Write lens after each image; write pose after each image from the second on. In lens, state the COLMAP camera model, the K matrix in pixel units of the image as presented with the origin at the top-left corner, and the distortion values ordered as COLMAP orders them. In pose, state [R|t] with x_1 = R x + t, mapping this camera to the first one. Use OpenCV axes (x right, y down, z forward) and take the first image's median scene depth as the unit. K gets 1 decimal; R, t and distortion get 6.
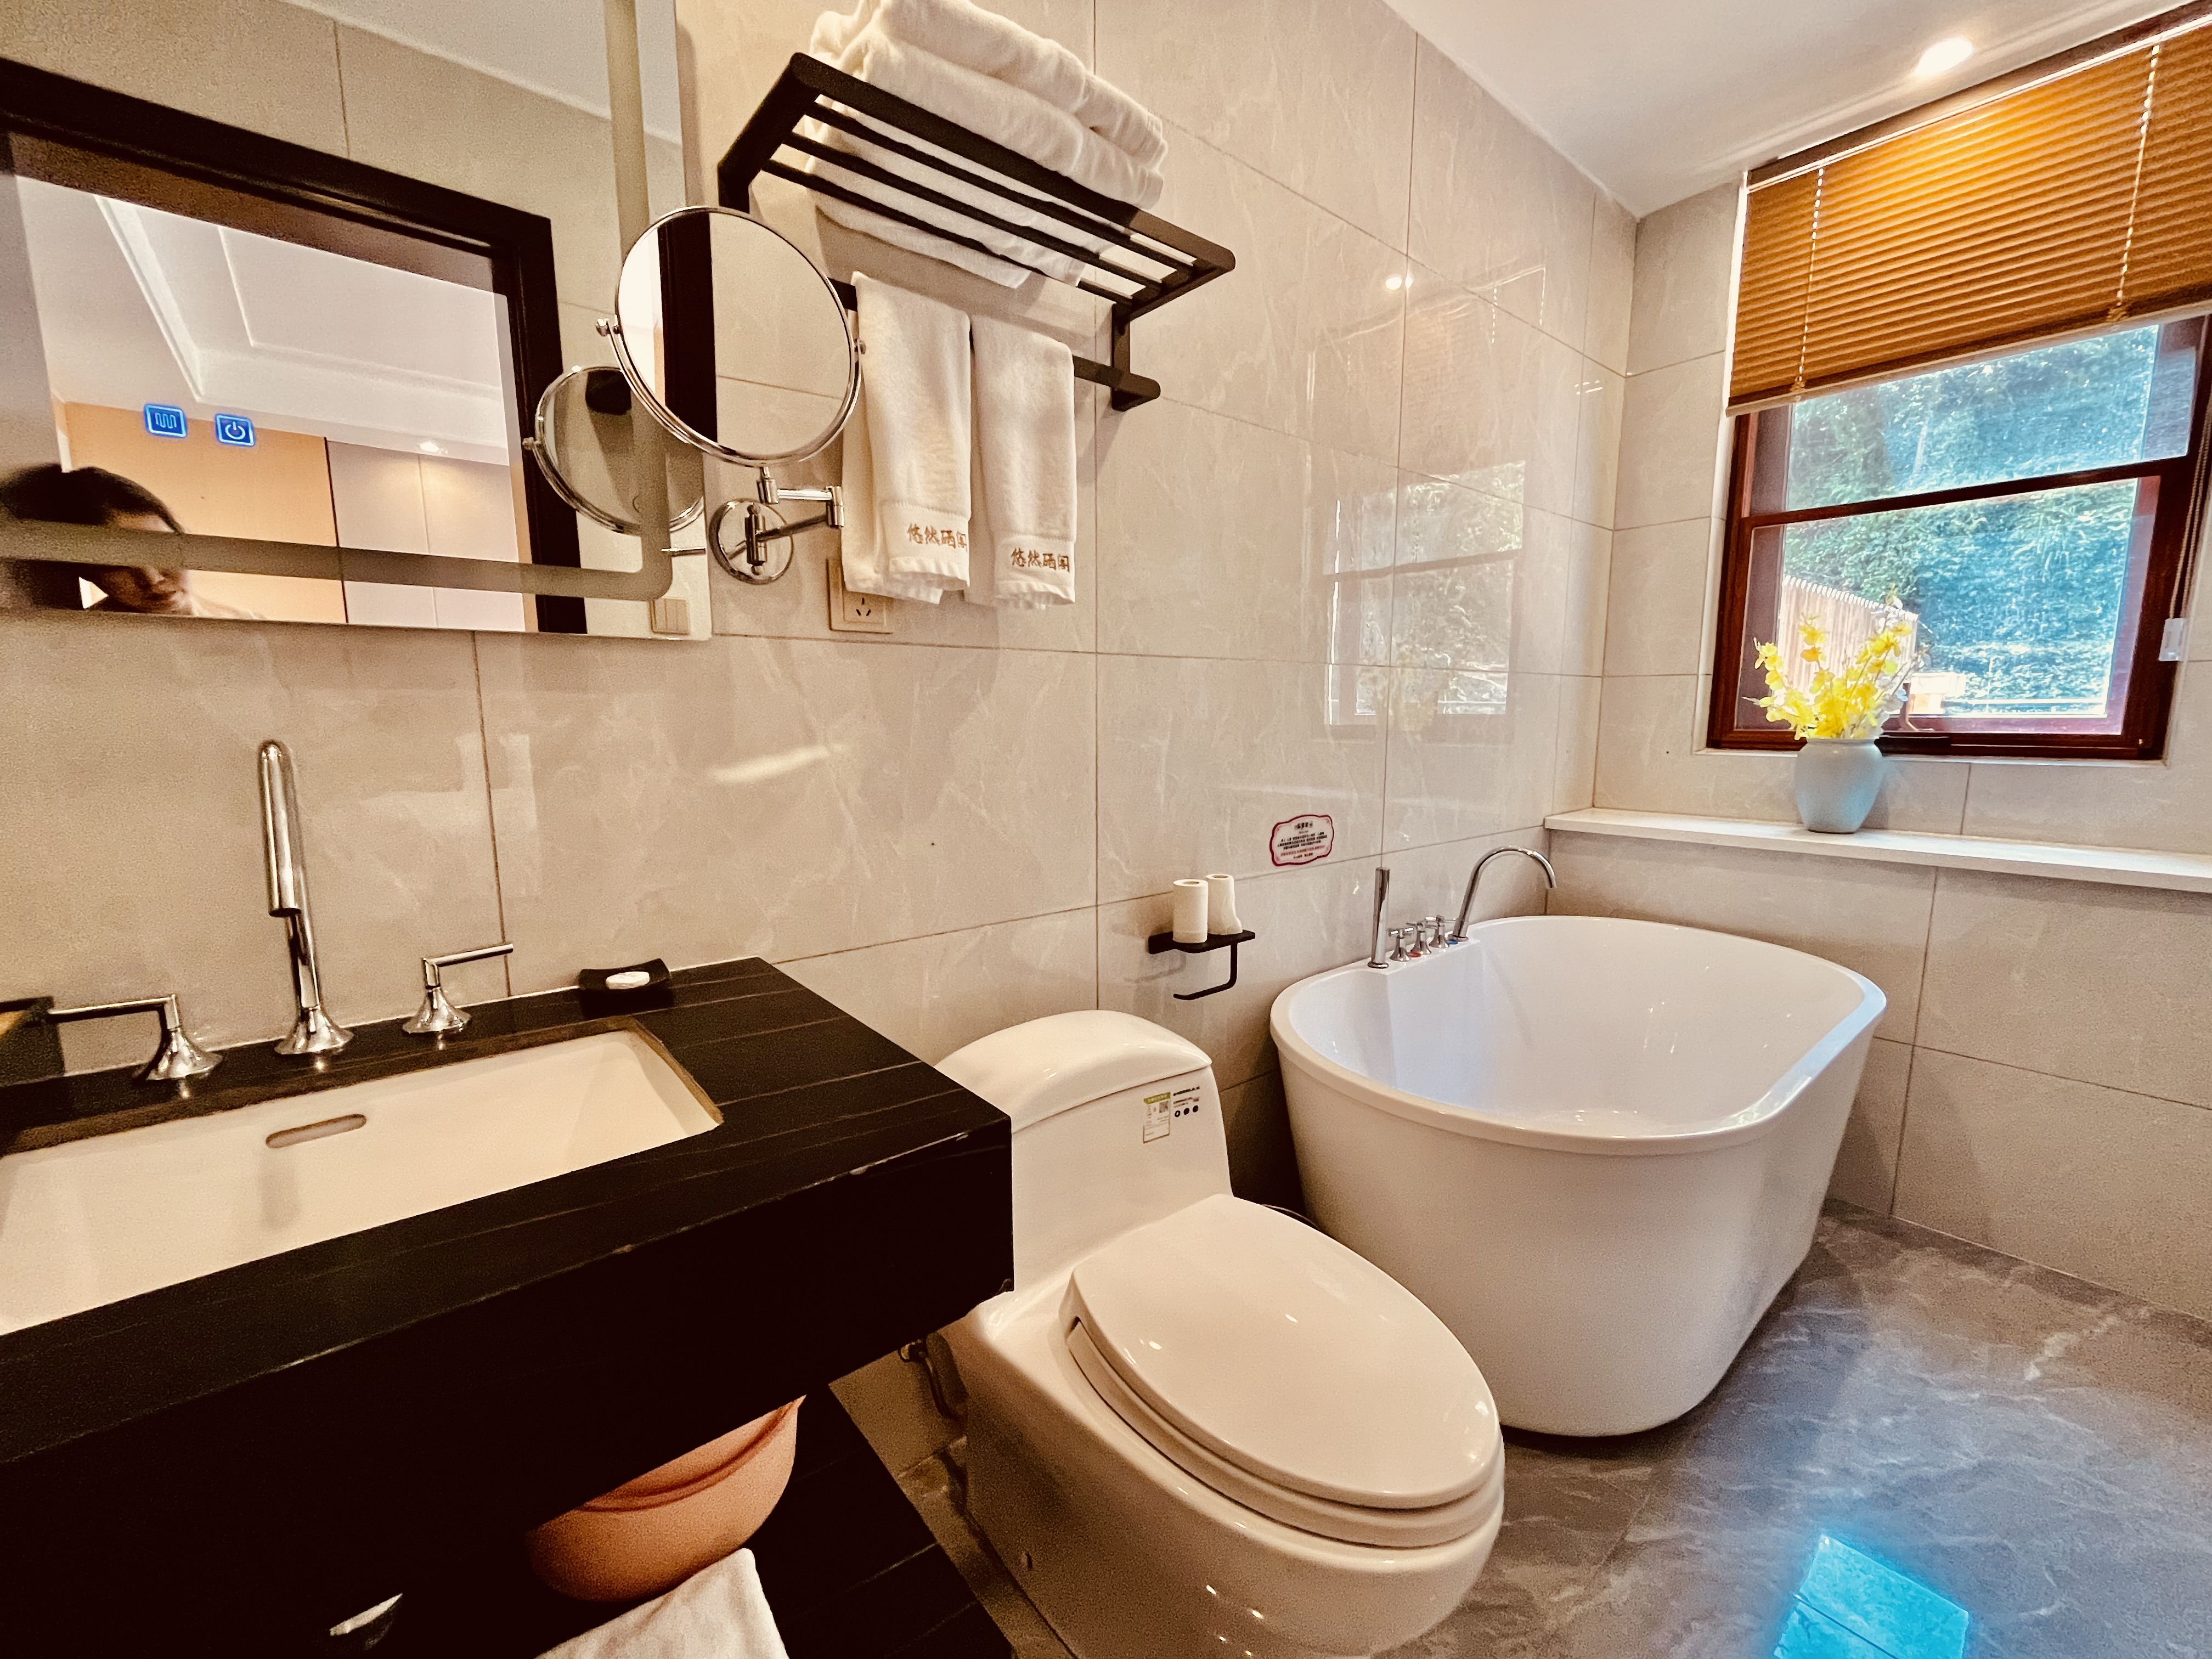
lens RADIAL K [[896.9, 0, 1103.8], [0, 896.9, 838.6], [0, 0, 1]] dist [-0.002177, 0.000673]
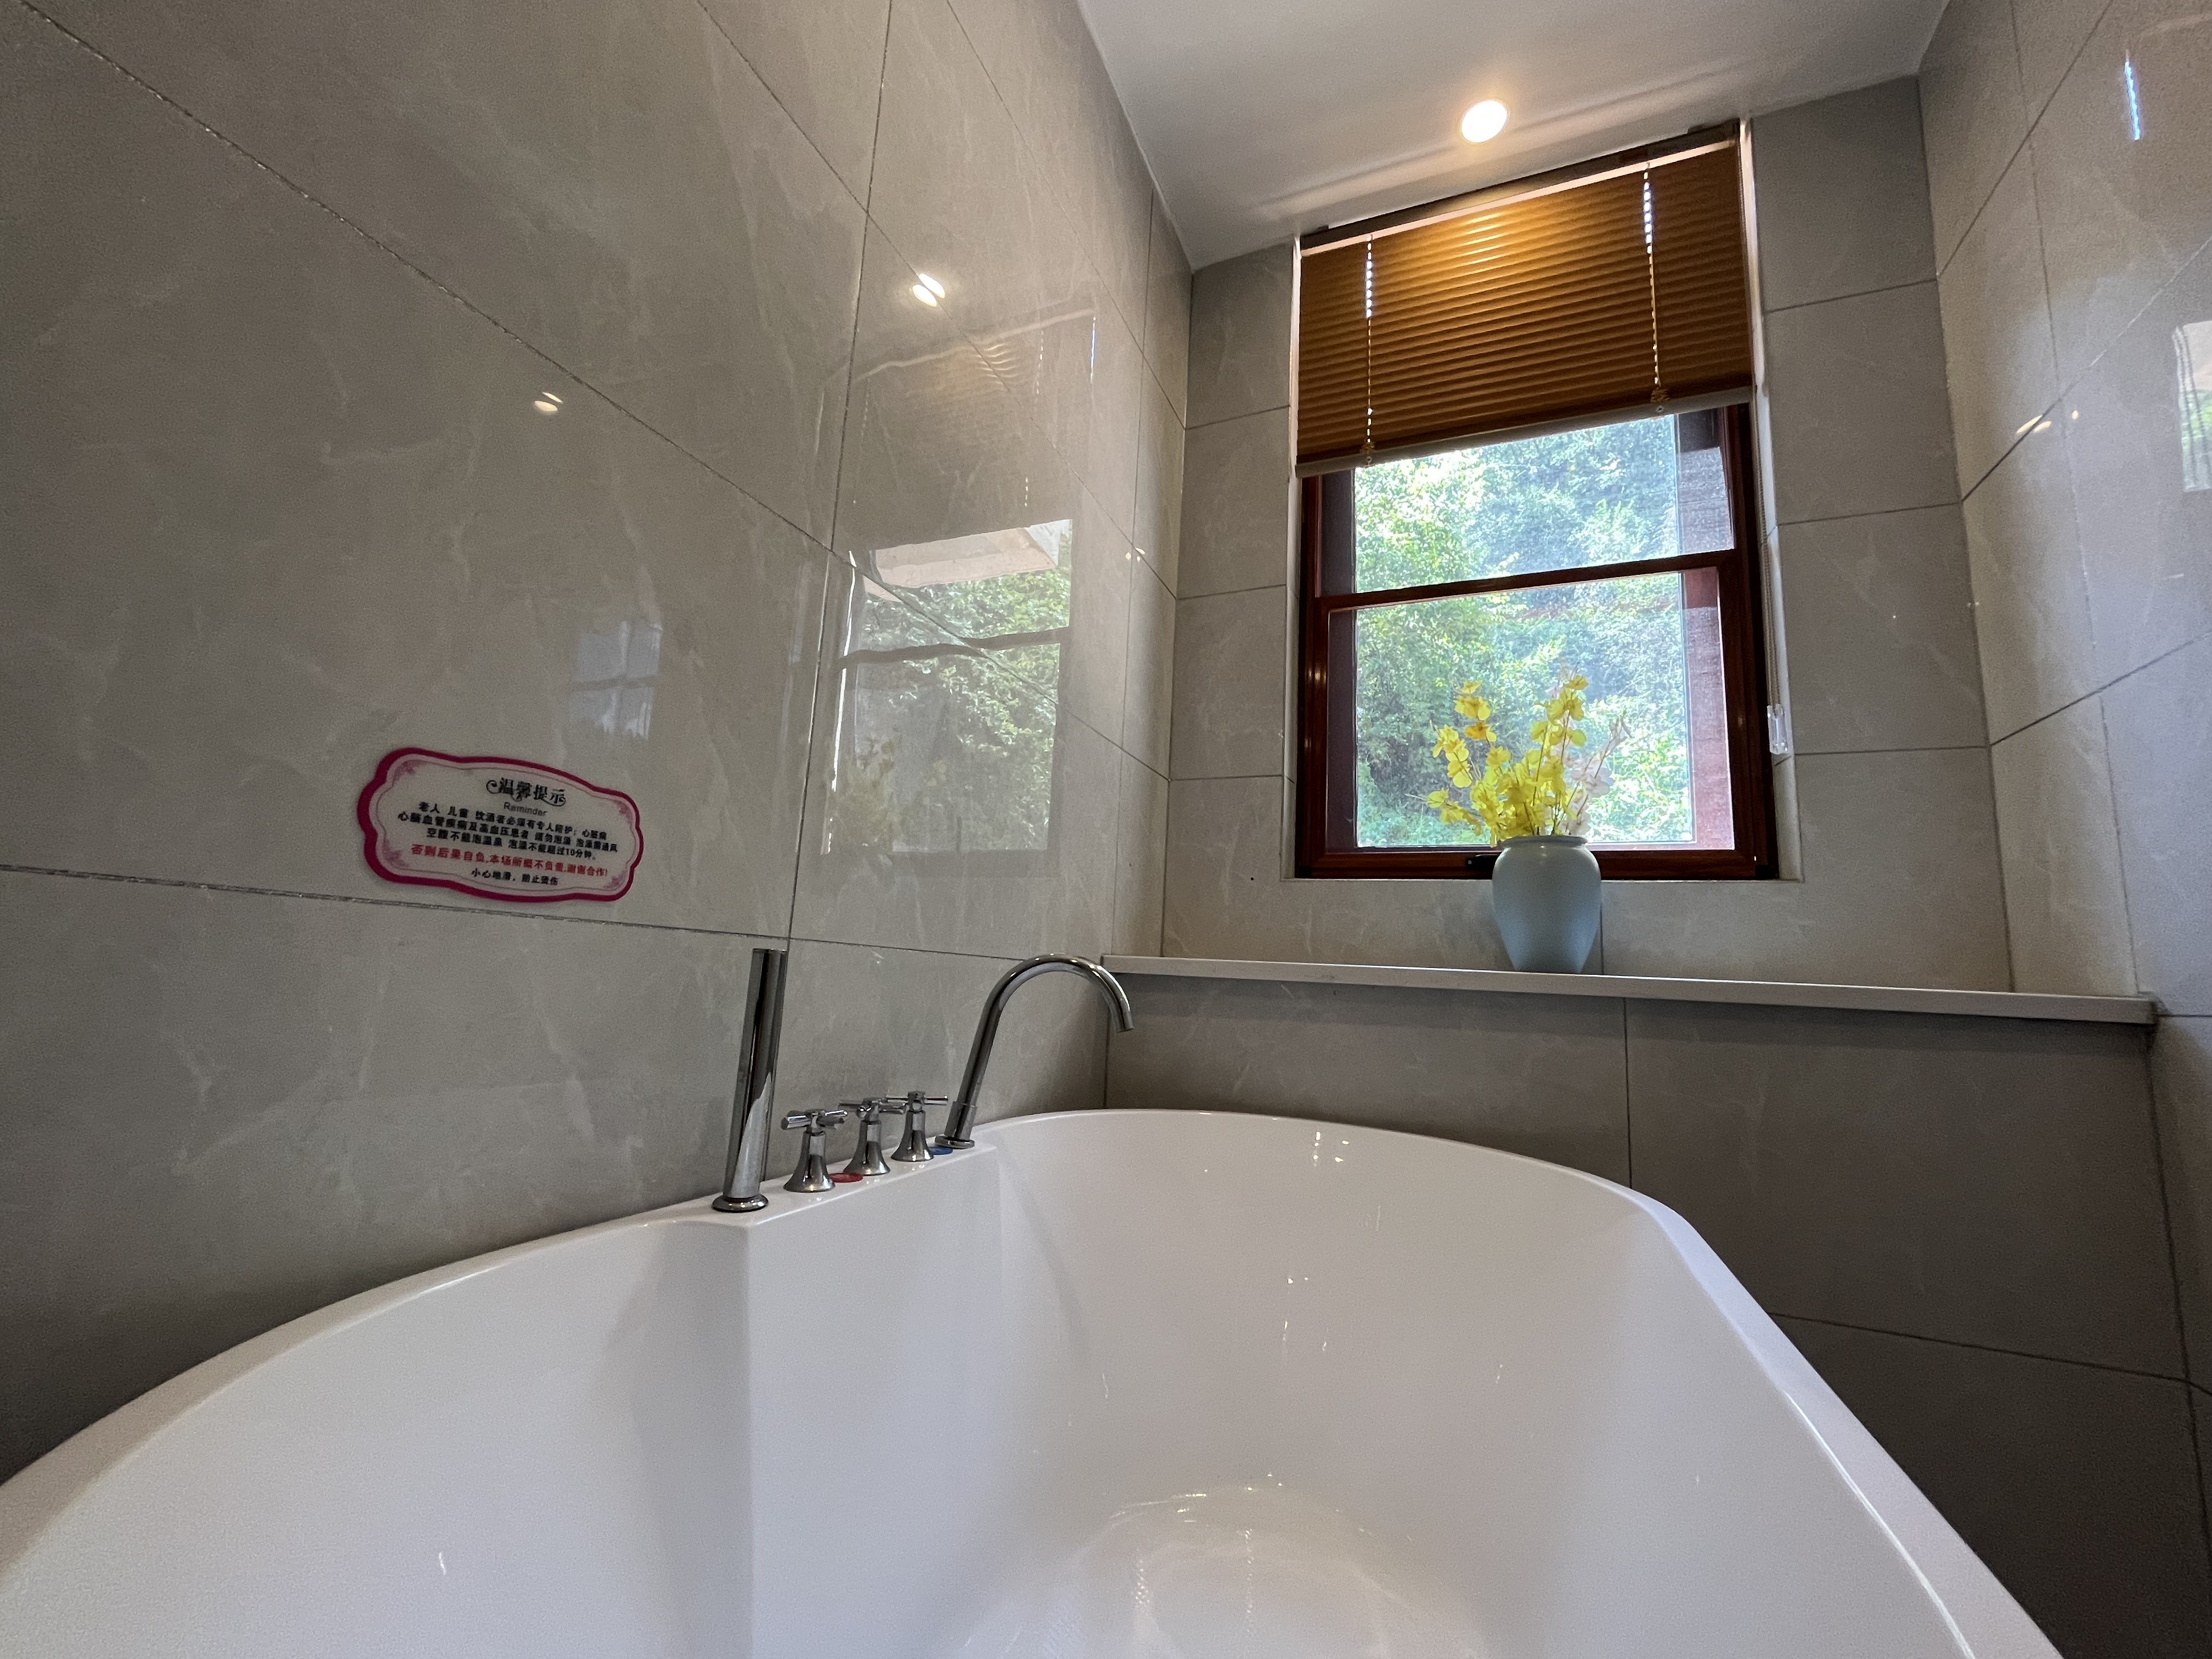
lens RADIAL K [[896.9, 0, 1089.2], [0, 896.9, 825.9], [0, 0, 1]] dist [-0.002177, 0.000673]
pose [[0.895816, 0.124661, 0.426583, 0.230329], [0.004394, 0.957323, -0.288988, 0.087444], [-0.444403, 0.260755, 0.857037, 0.501851]]
